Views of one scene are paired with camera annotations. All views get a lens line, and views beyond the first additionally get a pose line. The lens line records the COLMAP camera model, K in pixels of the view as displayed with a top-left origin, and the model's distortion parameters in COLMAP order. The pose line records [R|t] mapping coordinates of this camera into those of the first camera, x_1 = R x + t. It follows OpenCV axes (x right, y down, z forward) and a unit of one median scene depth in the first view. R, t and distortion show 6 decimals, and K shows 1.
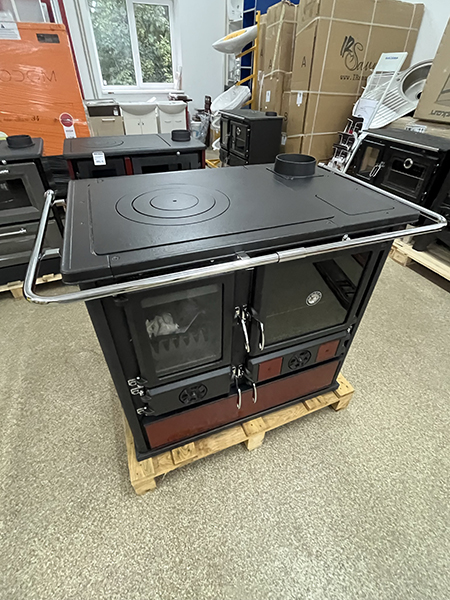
lens RADIAL K [[290.7, 0, 223.0], [0, 290.7, 298.4], [0, 0, 1]] dist [-0.001441, -0.001203]
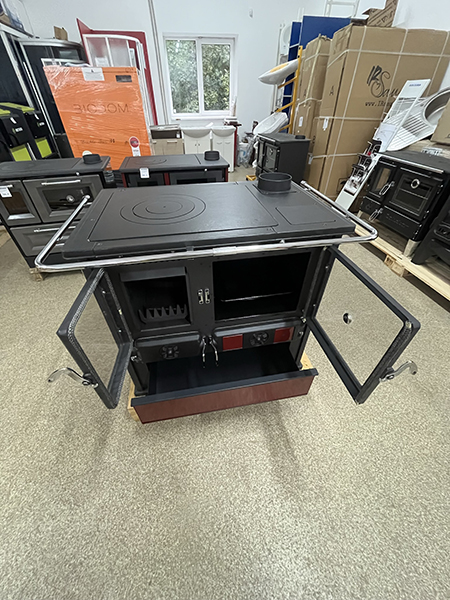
lens RADIAL K [[239.8, 0, 223.2], [0, 239.8, 299.6], [0, 0, 1]] dist [-0.002348, -0.000660]
pose [[0.981843, 0.106132, -0.157229, 0.094013], [-0.100683, 0.994021, 0.042246, 0.005091], [0.160773, -0.025649, 0.986658, -0.017801]]
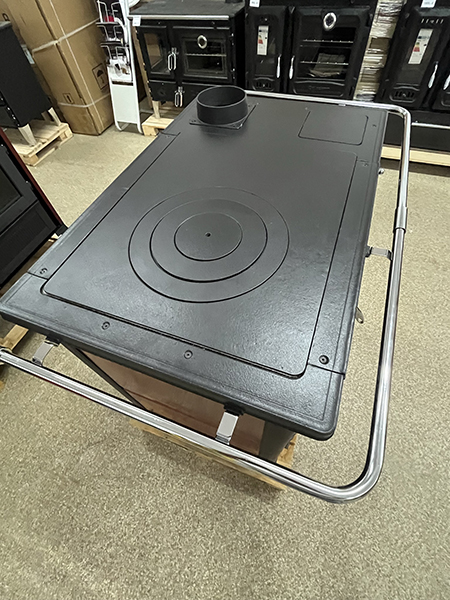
lens RADIAL K [[290.7, 0, 223.0], [0, 290.7, 298.4], [0, 0, 1]] dist [-0.001441, -0.001203]
pose [[0.670301, -0.644464, 0.367916, -0.147306], [0.519897, 0.761601, 0.386874, -0.138937], [-0.529532, -0.068043, 0.845557, 0.111702]]
